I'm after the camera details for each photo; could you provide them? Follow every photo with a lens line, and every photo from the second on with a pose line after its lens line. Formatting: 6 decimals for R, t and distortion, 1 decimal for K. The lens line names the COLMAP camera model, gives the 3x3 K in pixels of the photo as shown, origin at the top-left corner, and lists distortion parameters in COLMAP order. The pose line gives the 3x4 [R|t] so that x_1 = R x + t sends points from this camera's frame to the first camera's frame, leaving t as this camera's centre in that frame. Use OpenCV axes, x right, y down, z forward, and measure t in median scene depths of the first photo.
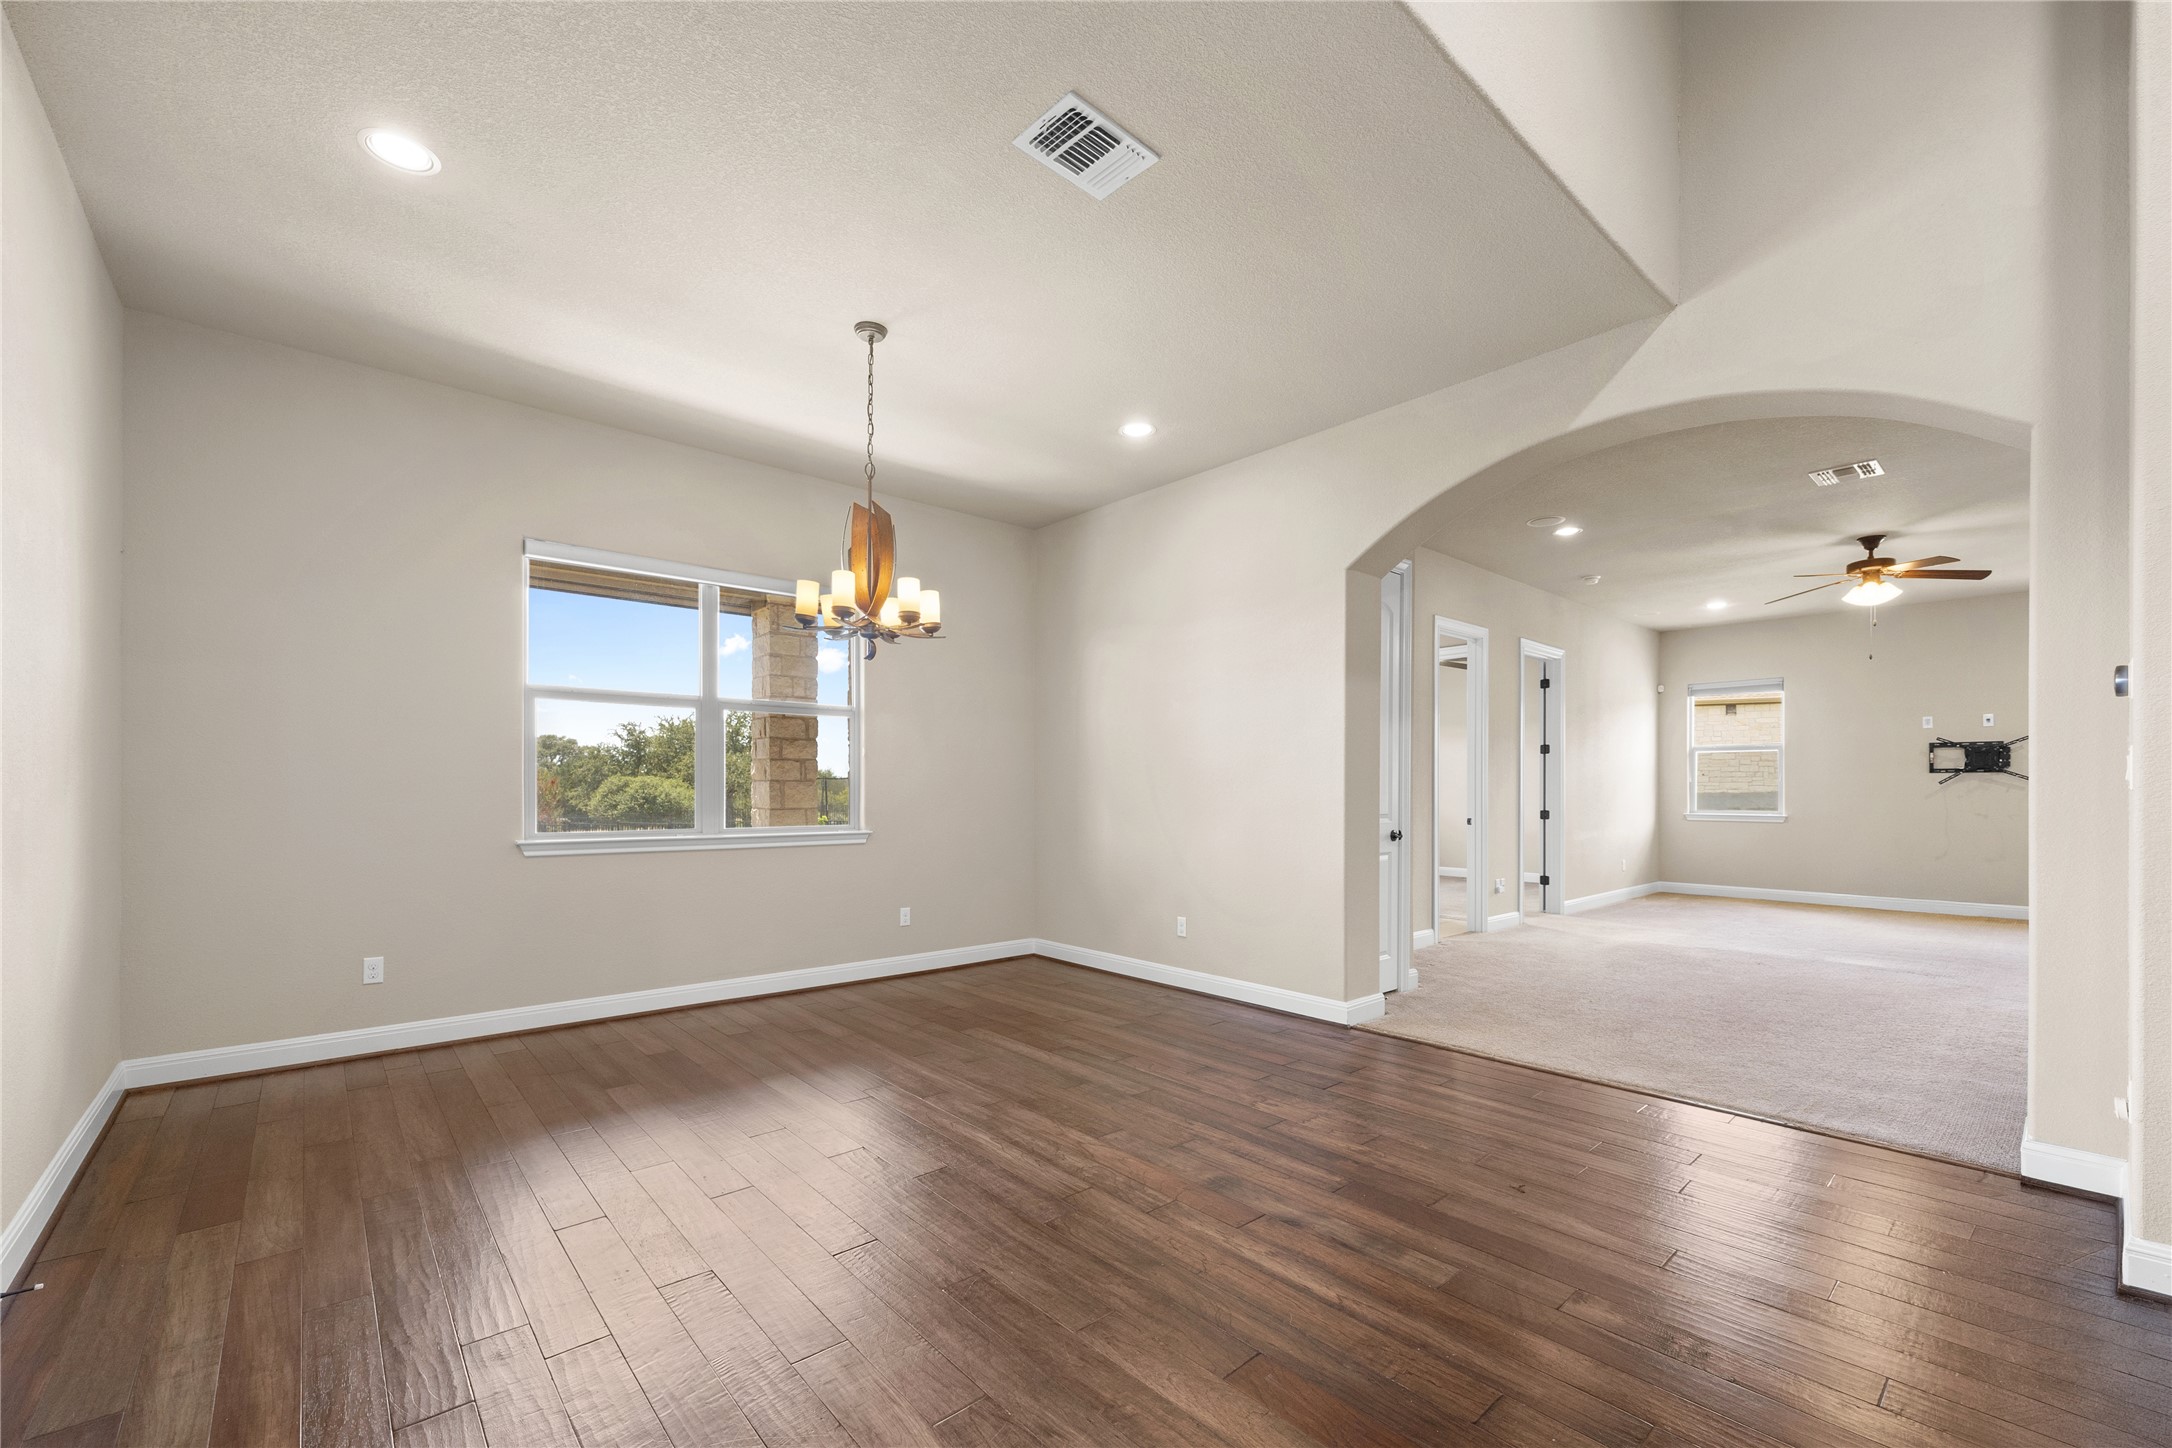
lens RADIAL K [[862.9, 0, 1058.4], [0, 862.9, 784.5], [0, 0, 1]] dist [-0.014003, -0.000238]
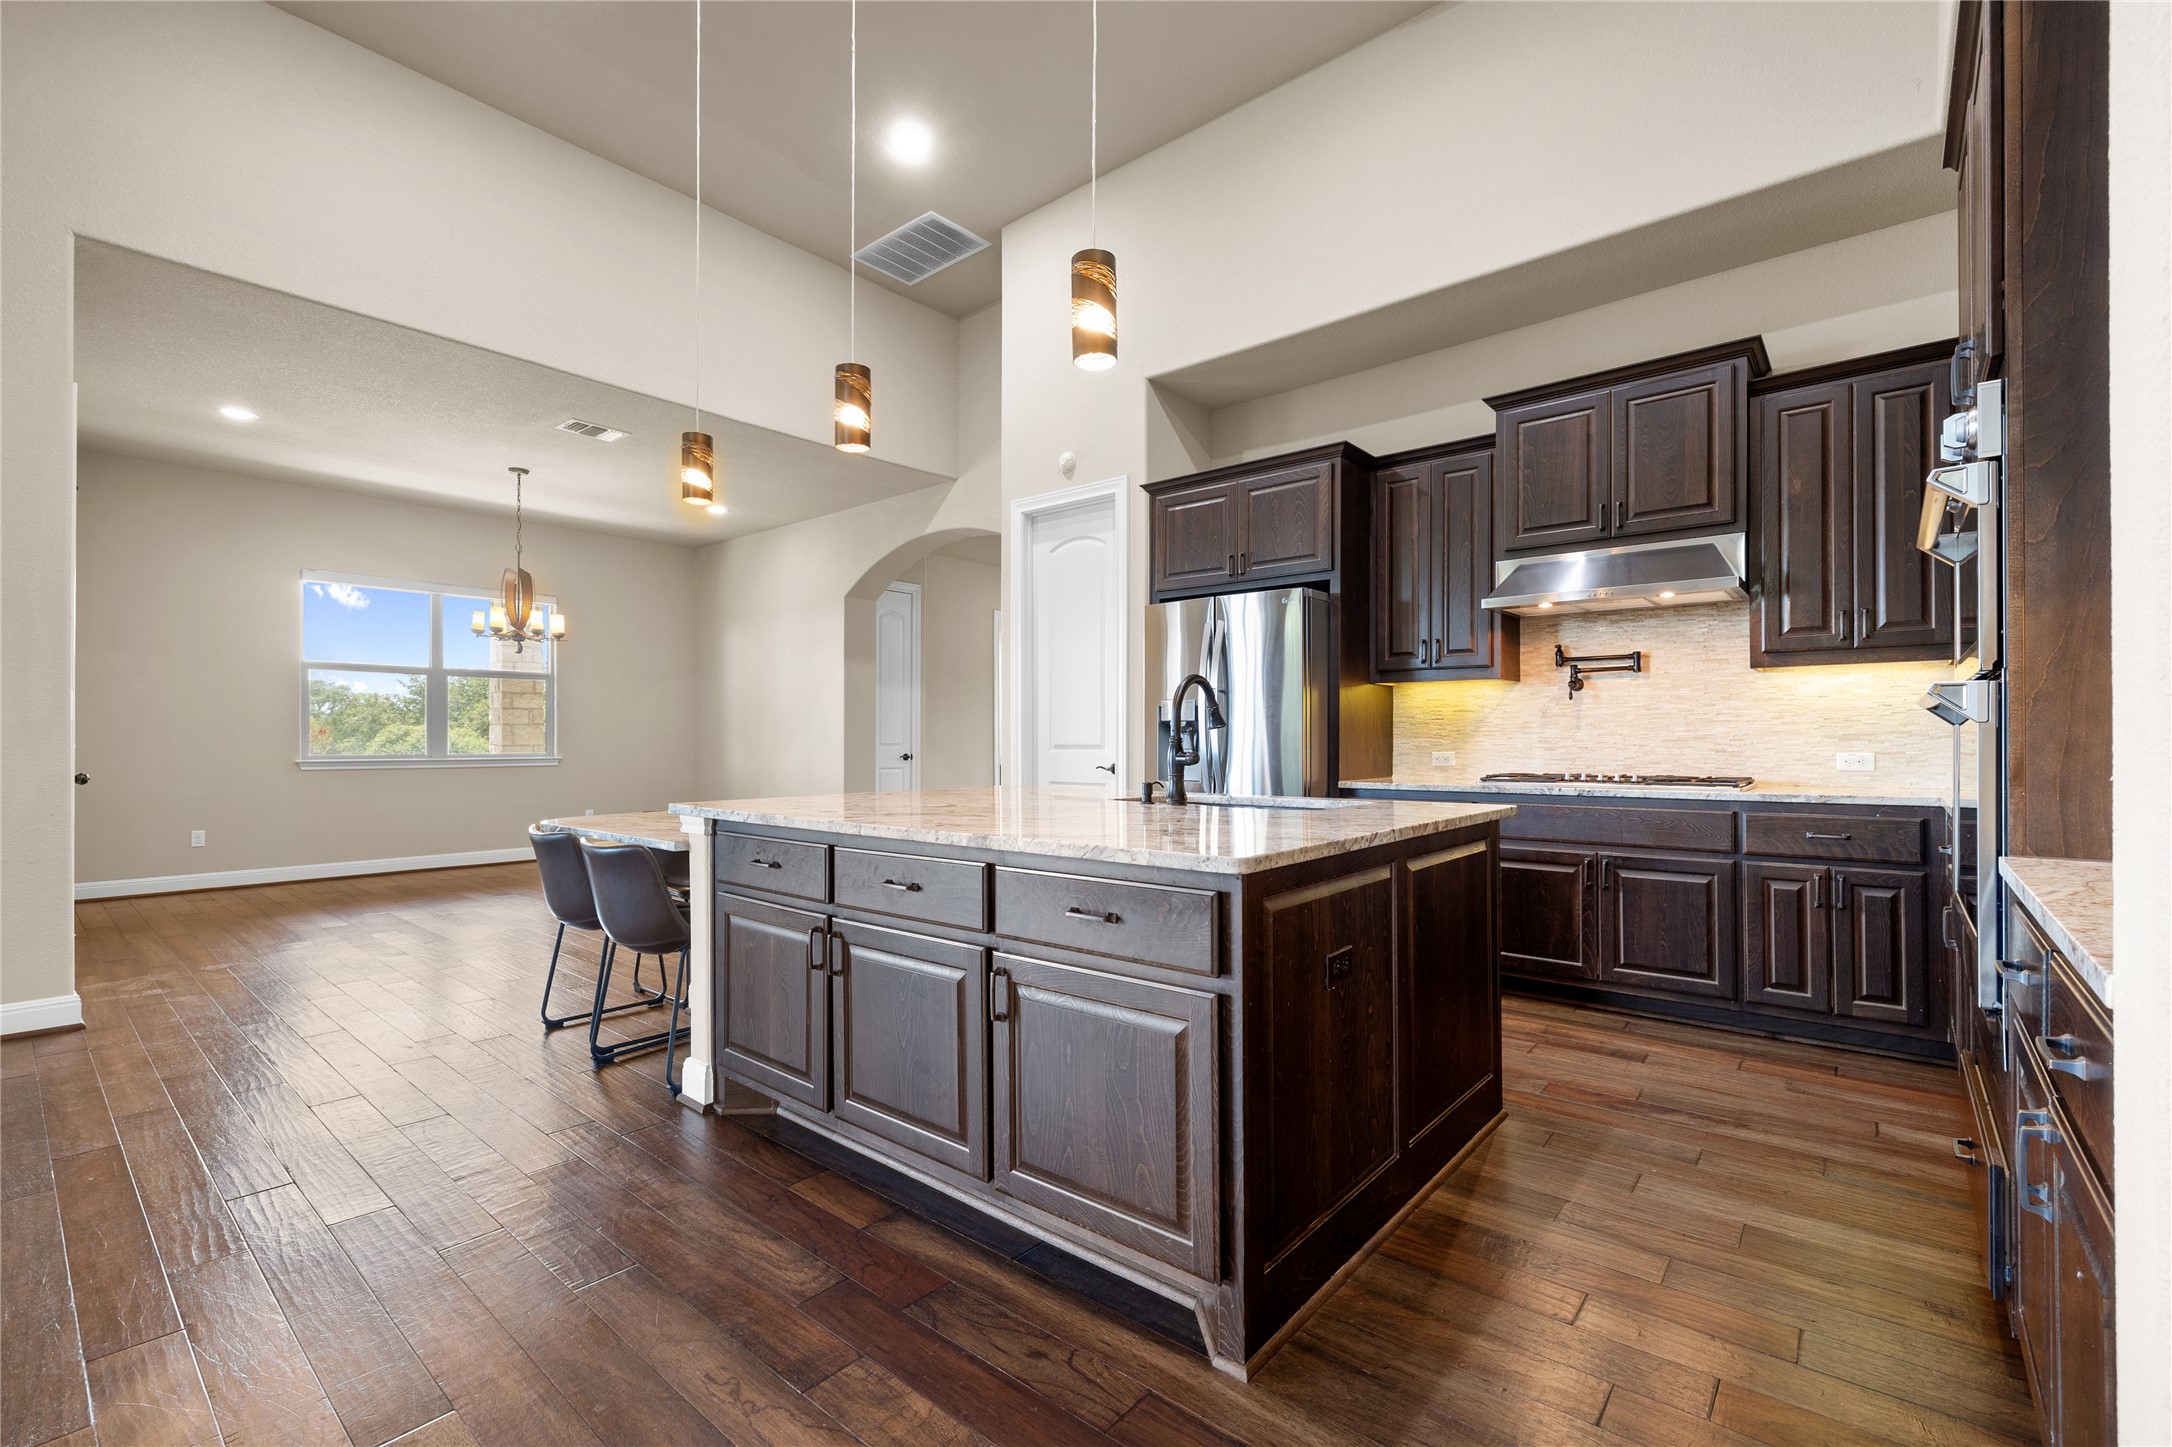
lens RADIAL K [[933.7, 0, 1087.4], [0, 933.7, 729.6], [0, 0, 1]] dist [-0.000127, 0.000119]
pose [[0.988122, -0.002260, 0.153656, 0.463876], [0.003157, 0.999979, -0.005598, 0.019913], [-0.153640, 0.006016, 0.988109, -0.783422]]
